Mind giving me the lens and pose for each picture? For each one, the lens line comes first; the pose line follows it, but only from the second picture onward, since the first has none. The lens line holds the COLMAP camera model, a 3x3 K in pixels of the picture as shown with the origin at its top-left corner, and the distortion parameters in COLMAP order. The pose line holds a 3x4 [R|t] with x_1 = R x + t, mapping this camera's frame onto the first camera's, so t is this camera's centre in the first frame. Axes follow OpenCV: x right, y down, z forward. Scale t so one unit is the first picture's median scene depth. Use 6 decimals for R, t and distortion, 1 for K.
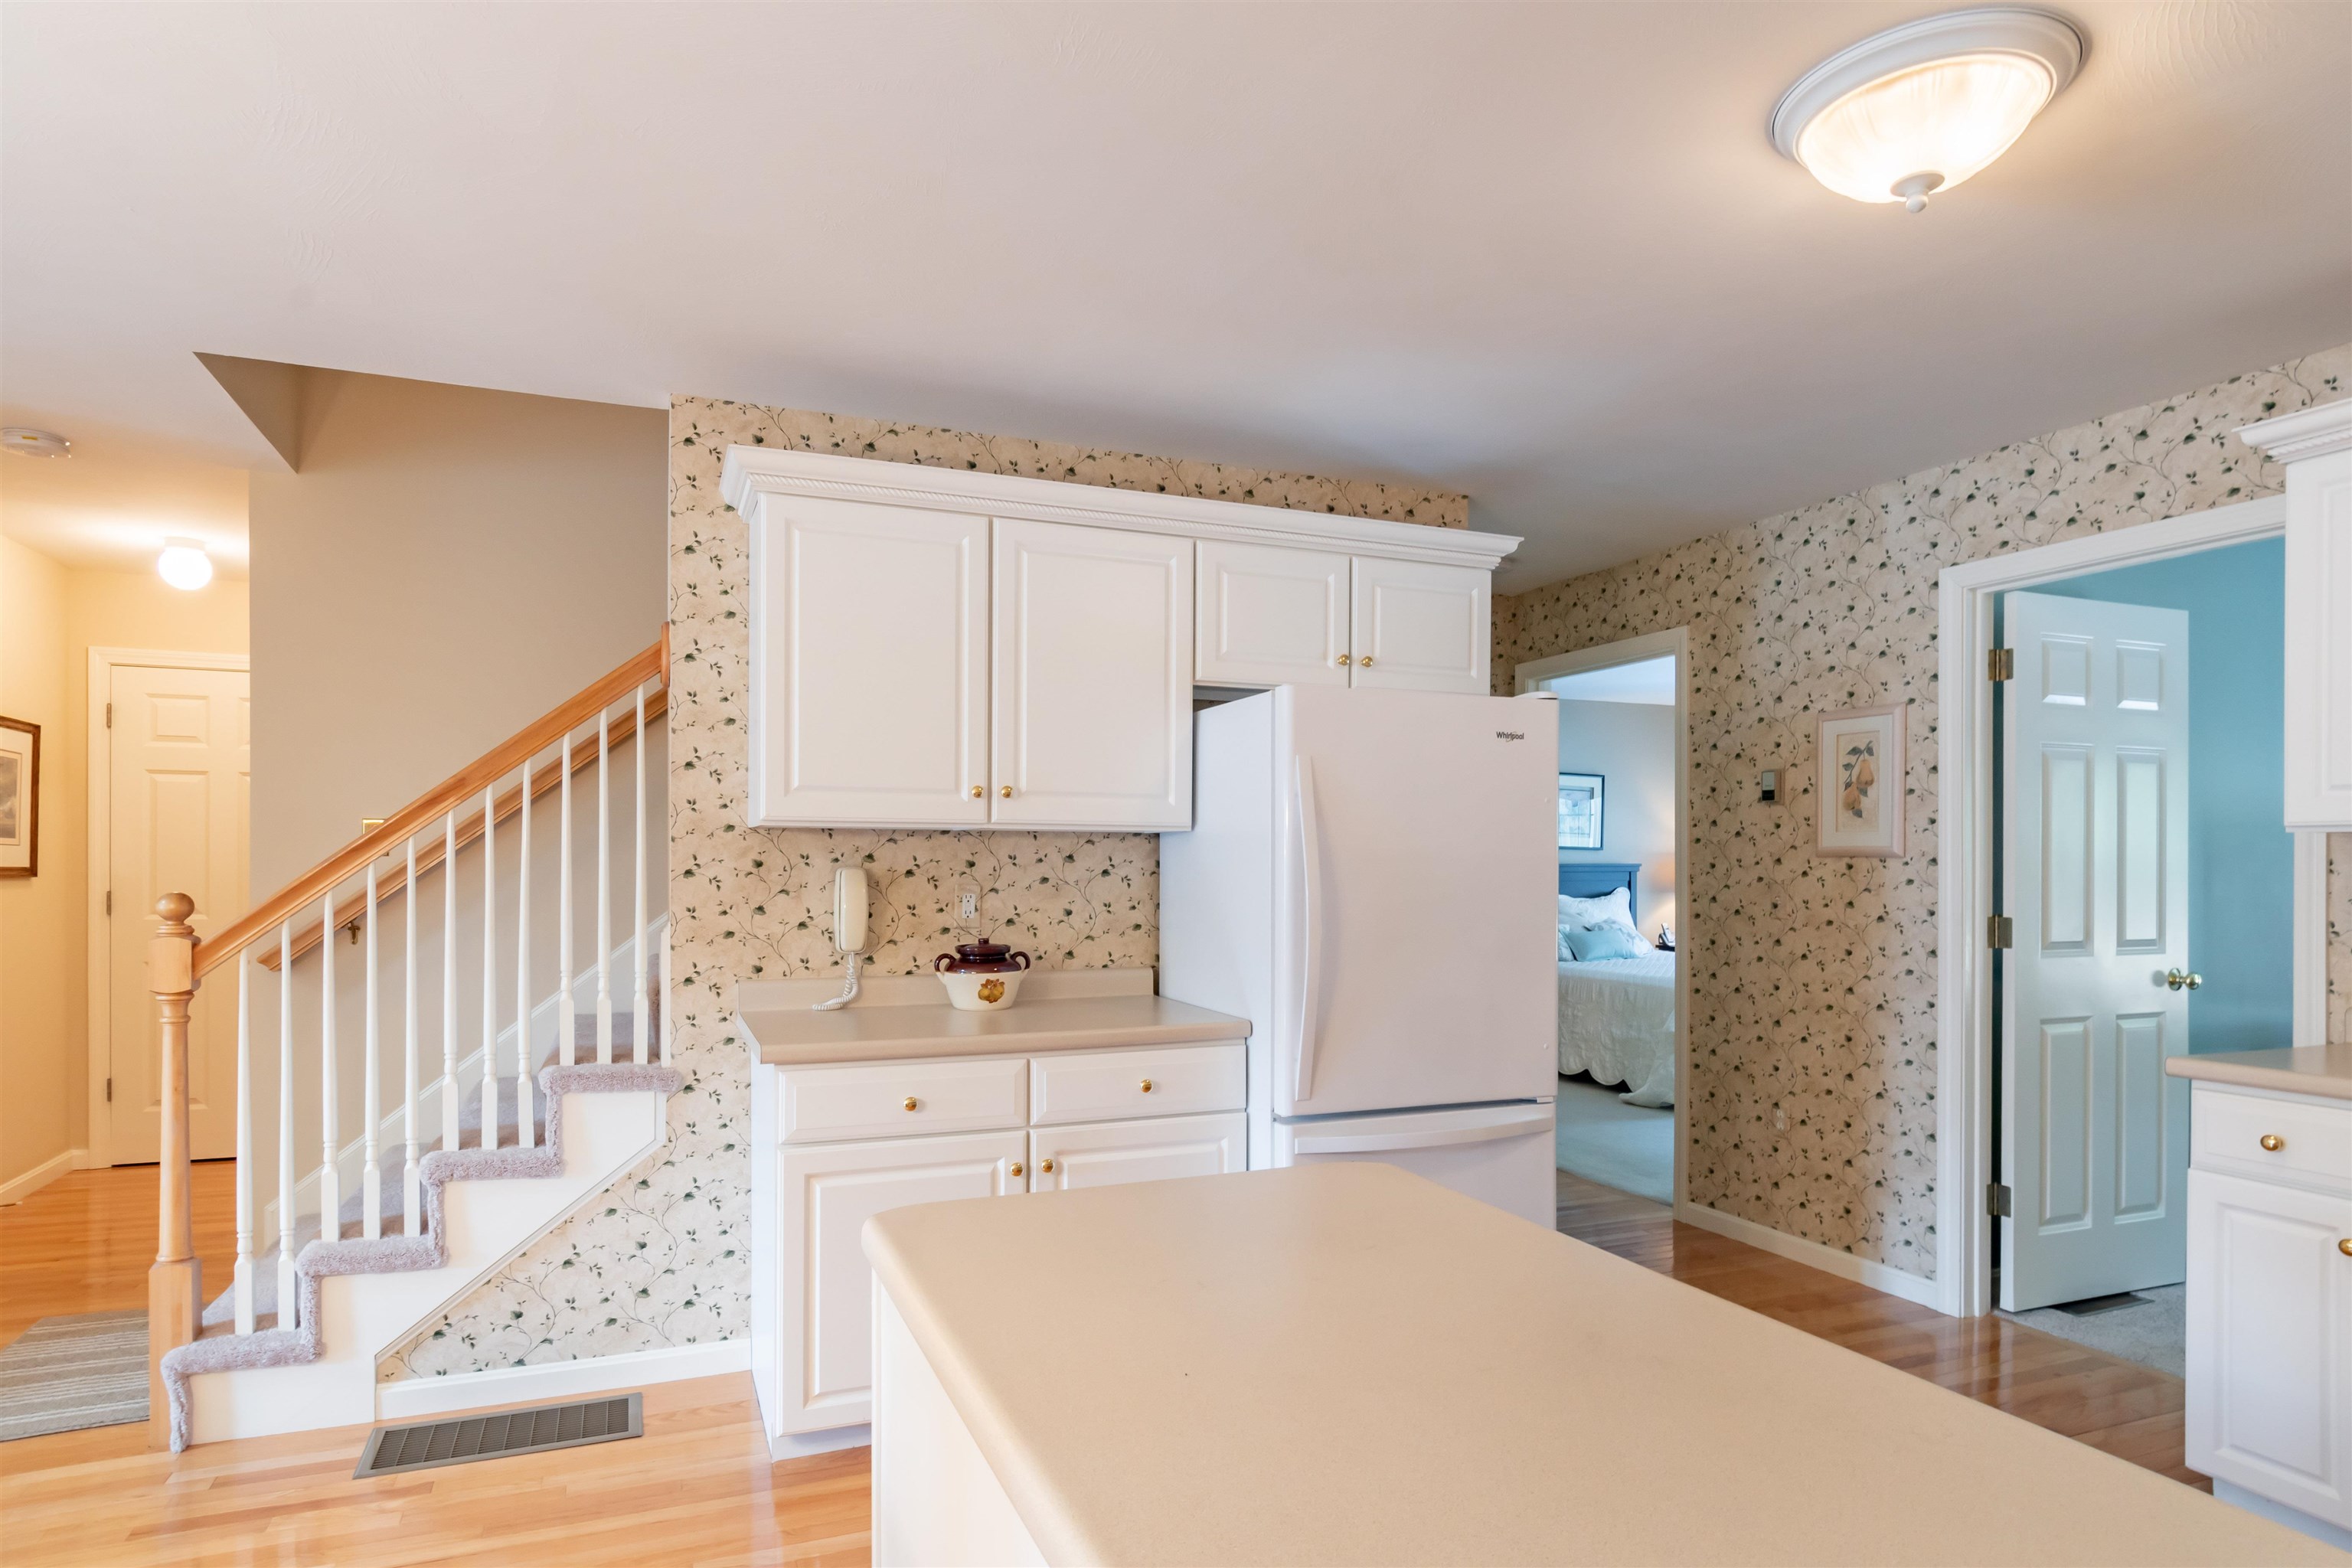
lens RADIAL K [[1269.9, 0, 1130.4], [0, 1269.9, 866.1], [0, 0, 1]] dist [0.007135, -0.004018]
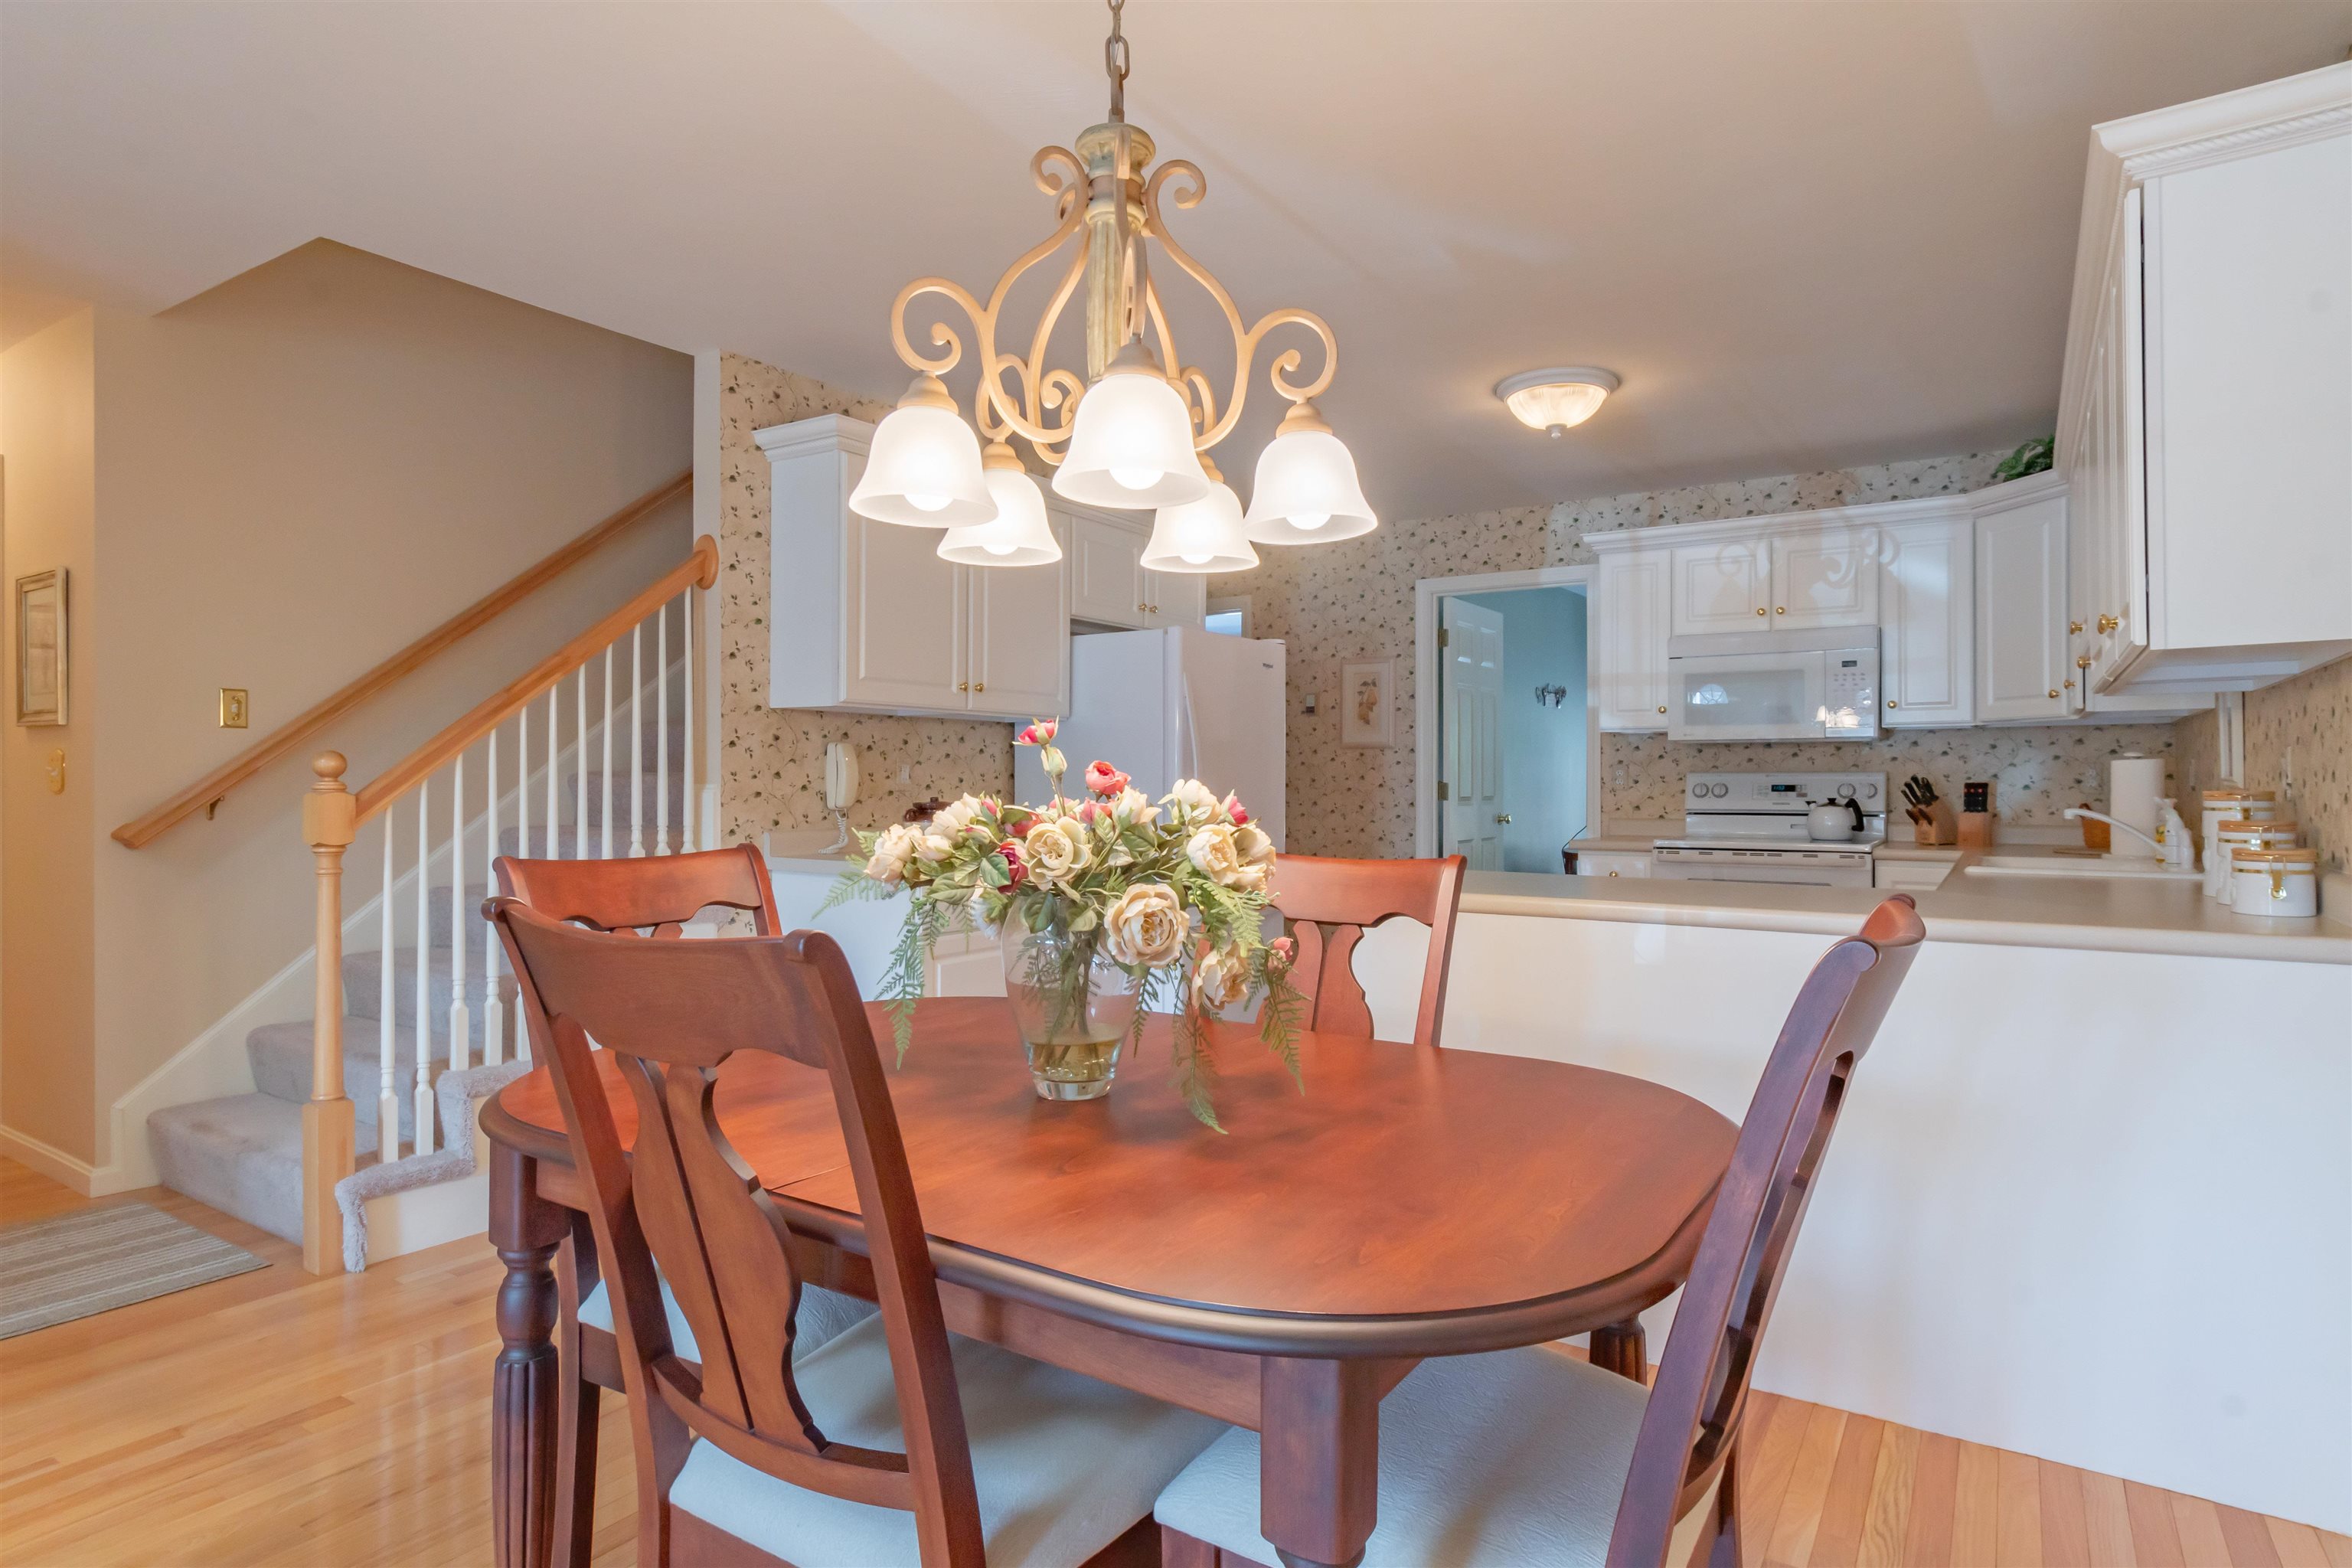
lens RADIAL K [[1269.9, 0, 1195.6], [0, 1269.9, 781.5], [0, 0, 1]] dist [0.007135, -0.004018]
pose [[0.811877, -0.002772, 0.583822, -0.618057], [0.004081, 0.999991, -0.000928, 0.039412], [-0.583815, 0.003137, 0.811881, -0.219086]]
